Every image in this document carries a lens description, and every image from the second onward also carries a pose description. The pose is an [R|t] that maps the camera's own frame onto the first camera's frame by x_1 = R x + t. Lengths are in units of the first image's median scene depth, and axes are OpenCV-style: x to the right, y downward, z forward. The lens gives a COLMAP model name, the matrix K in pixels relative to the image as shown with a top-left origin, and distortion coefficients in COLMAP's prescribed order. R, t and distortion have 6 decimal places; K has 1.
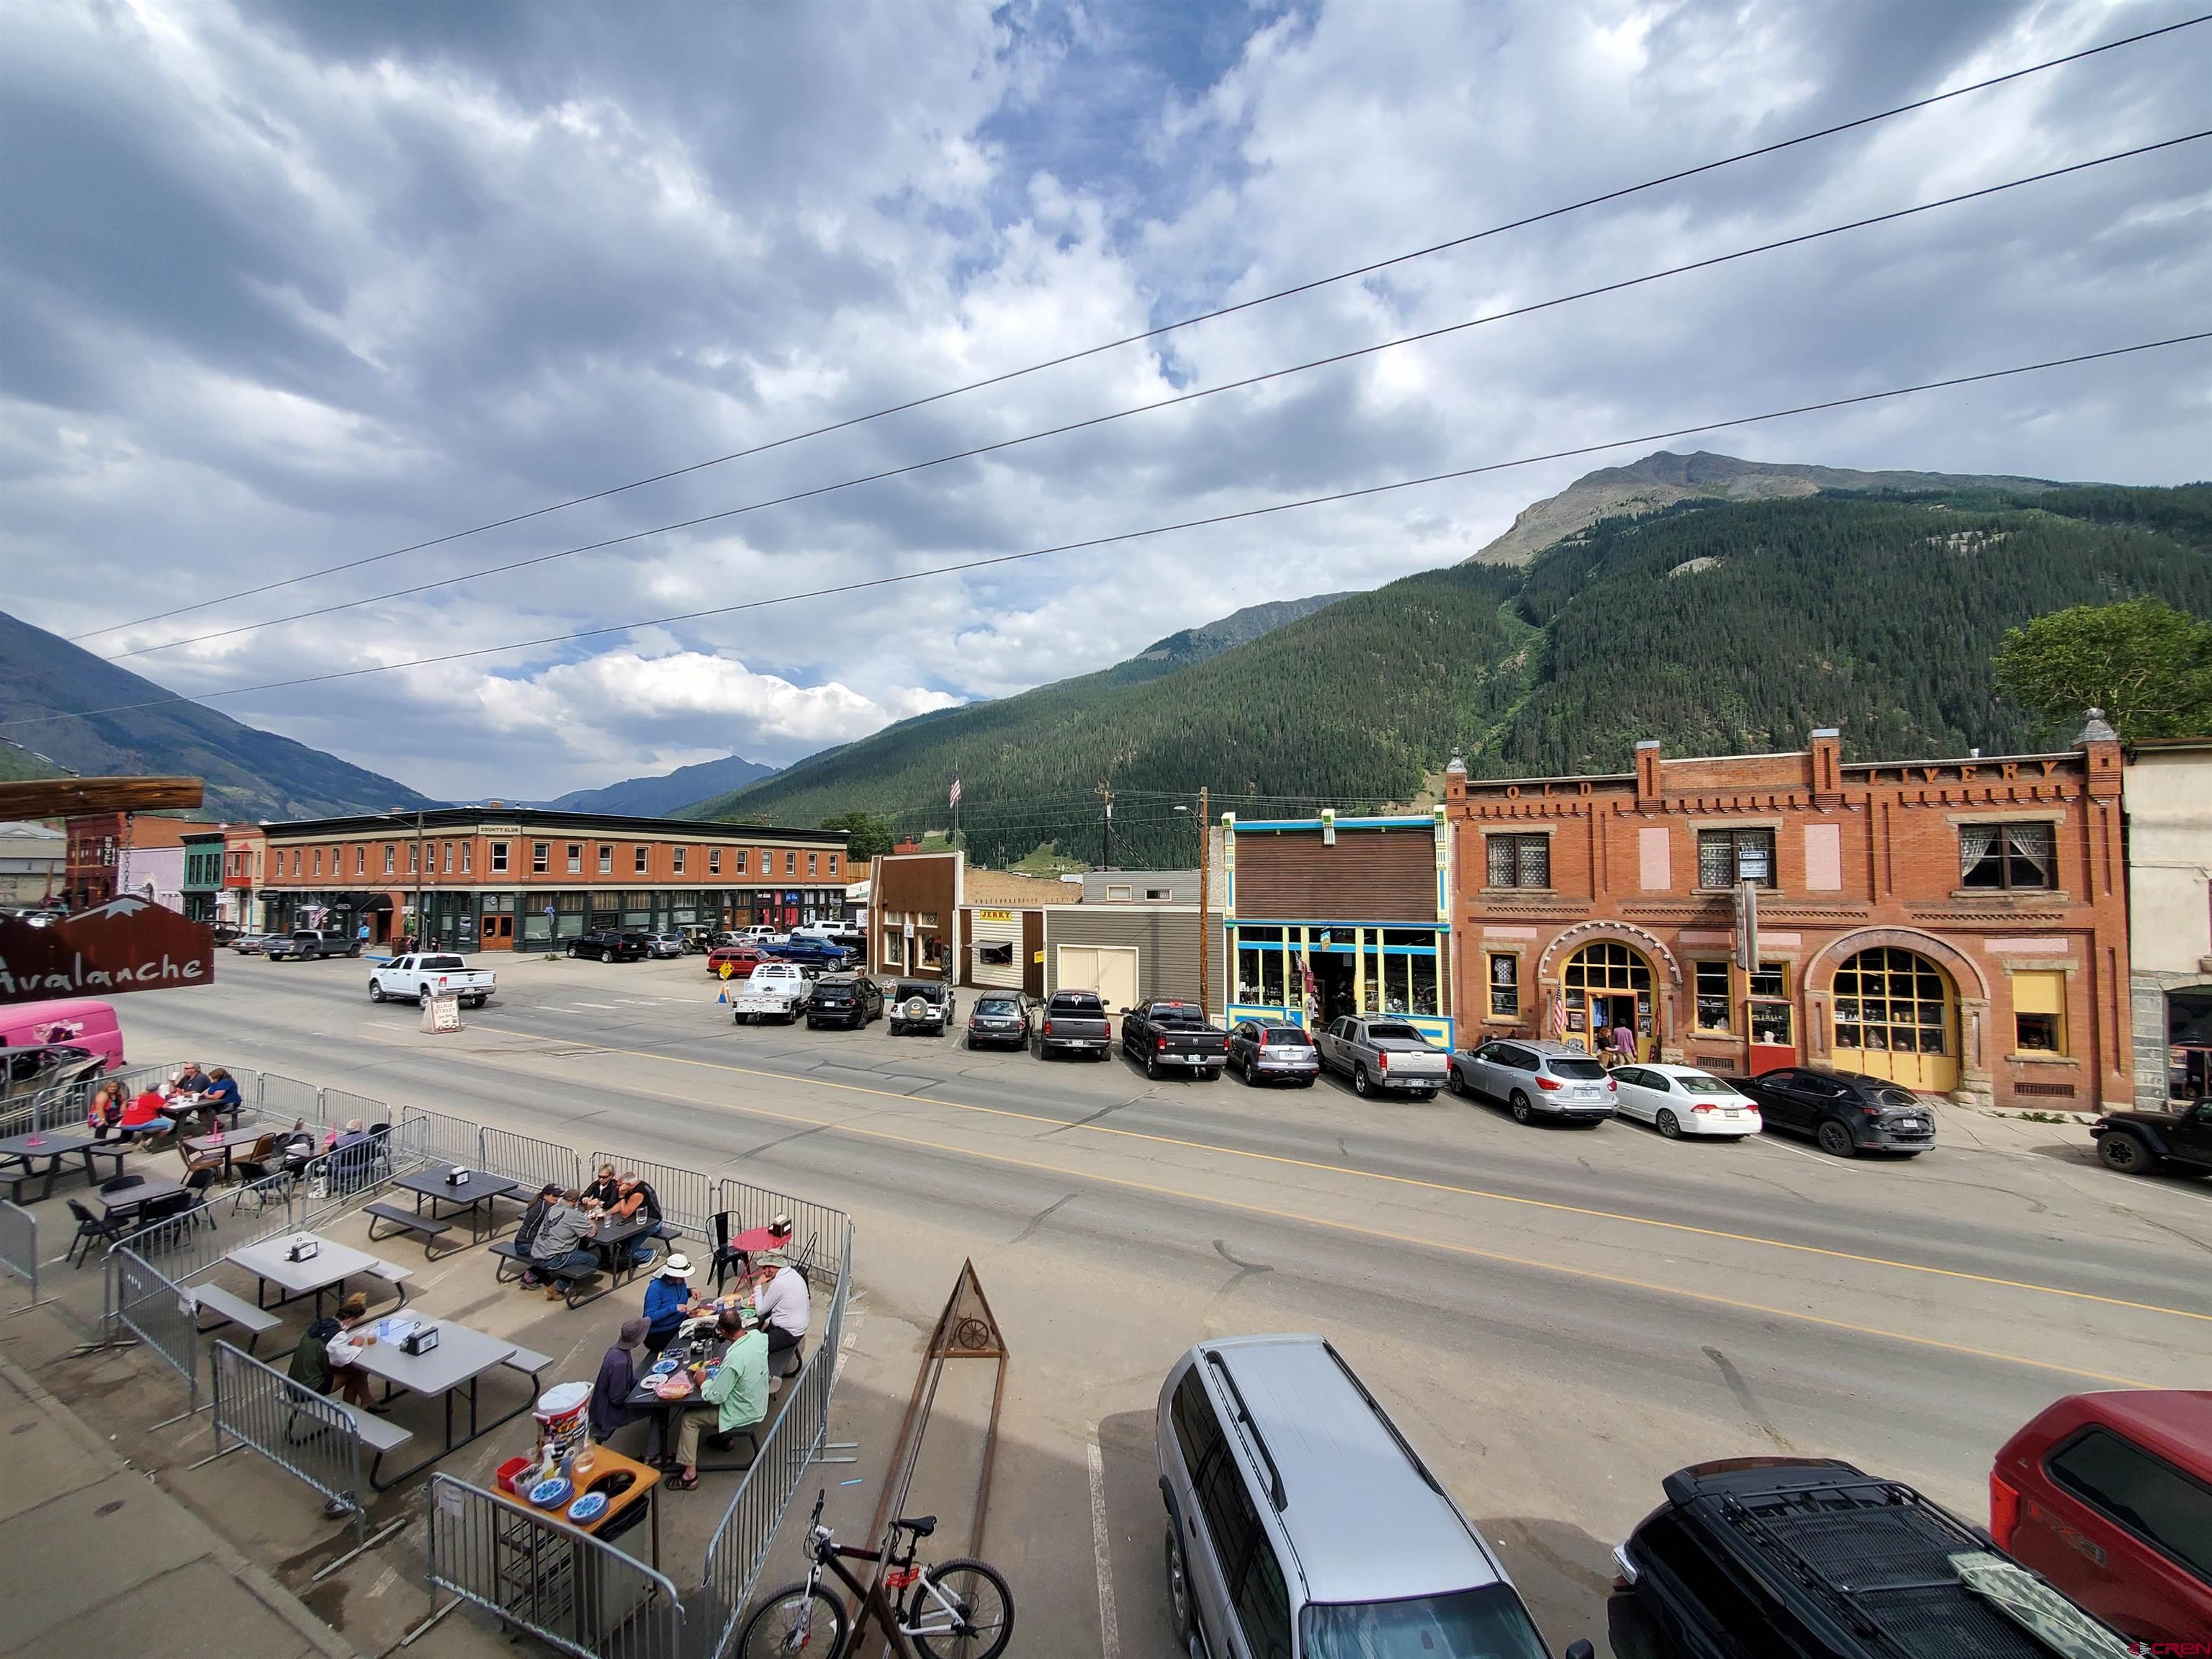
lens RADIAL K [[890.8, 0, 1100.8], [0, 890.8, 847.3], [0, 0, 1]] dist [-0.001177, -0.000126]
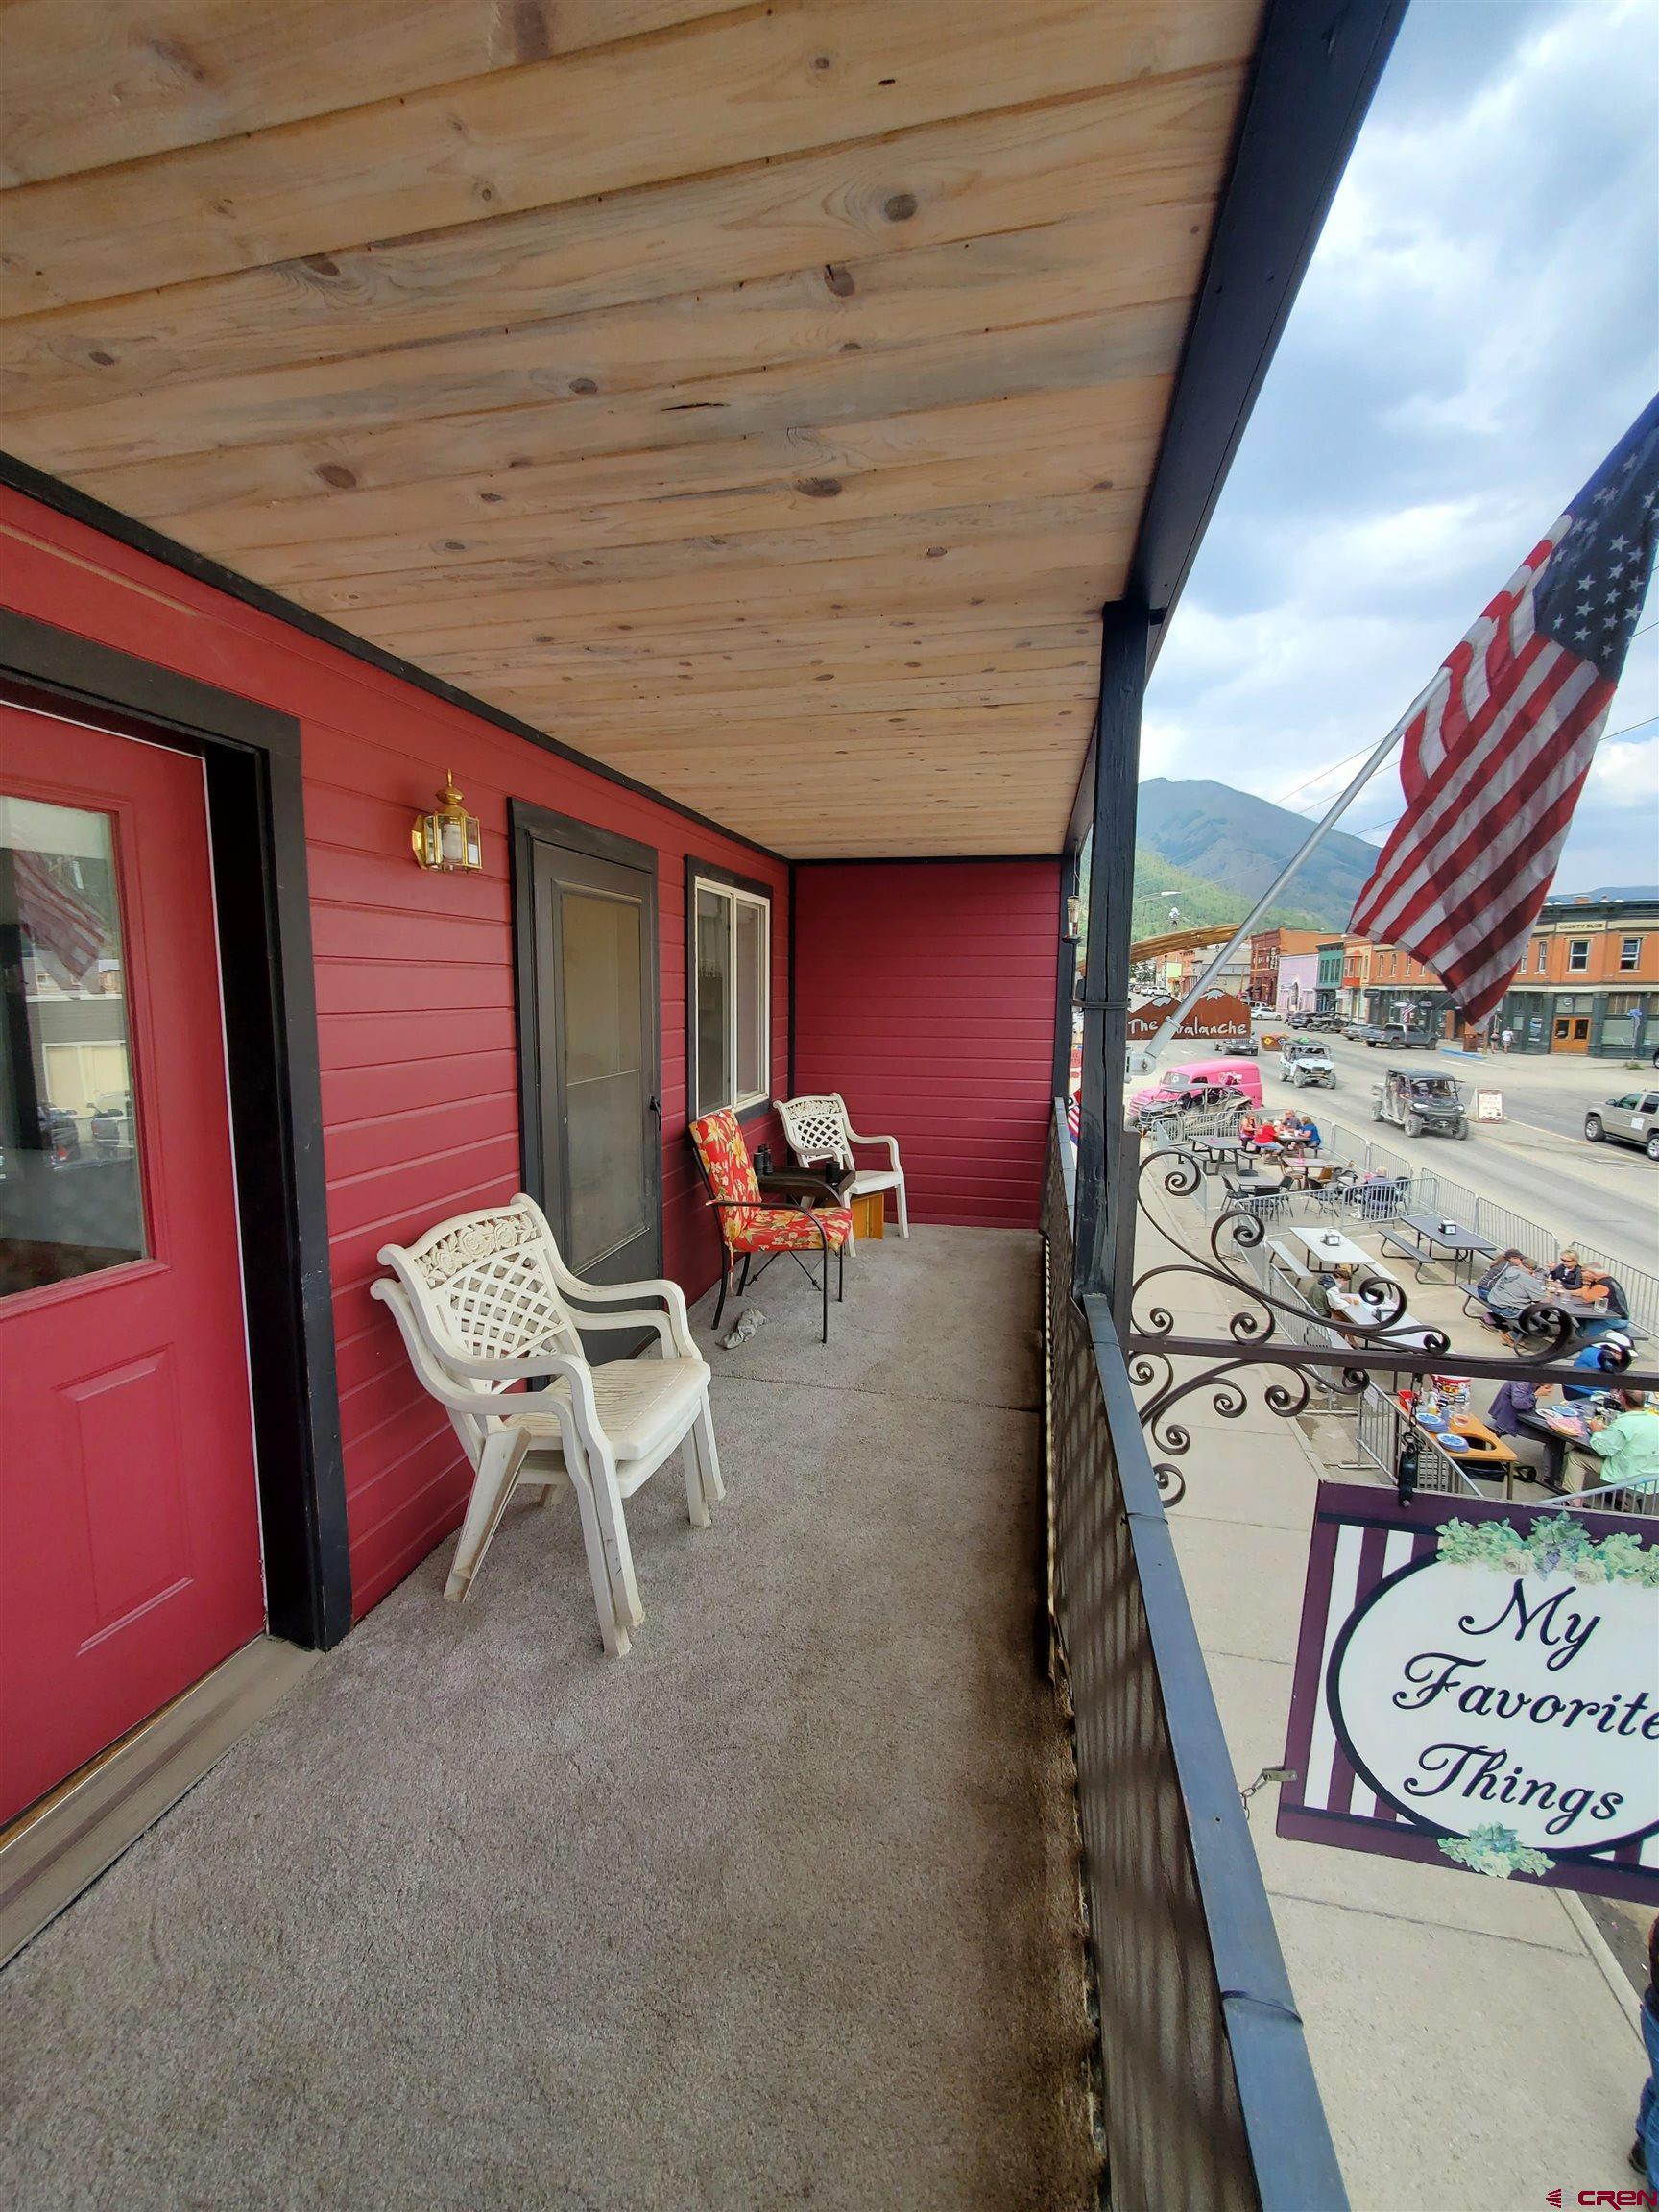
lens RADIAL K [[890.8, 0, 829.5], [0, 890.8, 1106.0], [0, 0, 1]] dist [-0.001177, -0.000126]
pose [[0.264833, 0.134728, -0.954836, 0.145010], [0.036262, 0.988100, 0.149479, -0.004343], [0.963612, -0.074211, 0.256796, -0.085661]]
